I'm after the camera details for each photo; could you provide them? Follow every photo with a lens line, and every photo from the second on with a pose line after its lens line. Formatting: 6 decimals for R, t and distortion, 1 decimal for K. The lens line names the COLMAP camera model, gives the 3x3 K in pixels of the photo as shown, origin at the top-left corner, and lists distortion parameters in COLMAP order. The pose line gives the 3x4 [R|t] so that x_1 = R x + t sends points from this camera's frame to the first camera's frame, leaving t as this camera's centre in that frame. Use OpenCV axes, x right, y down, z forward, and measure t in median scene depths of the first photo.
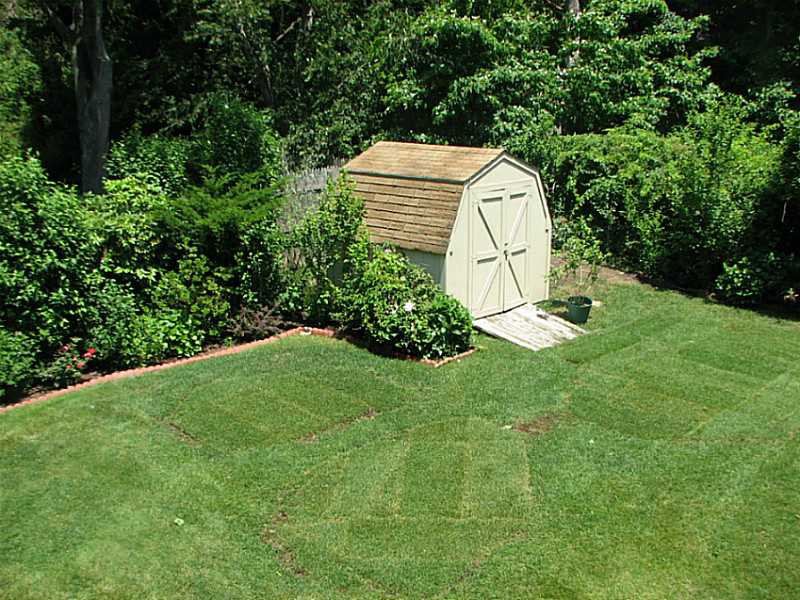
lens RADIAL K [[839.6, 0, 399.3], [0, 839.6, 297.9], [0, 0, 1]] dist [-0.107561, 0.000000]
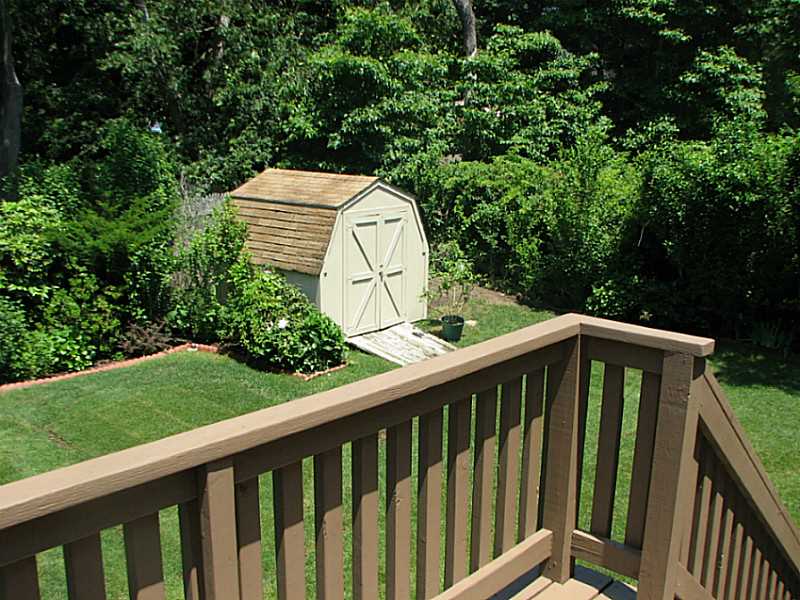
lens RADIAL K [[839.6, 0, 402.2], [0, 839.6, 300.2], [0, 0, 1]] dist [-0.107561, 0.000000]
pose [[0.997786, 0.005504, 0.066283, 0.081954], [-0.003684, 0.999614, -0.027544, 0.008345], [-0.066409, 0.027239, 0.997421, -0.065824]]
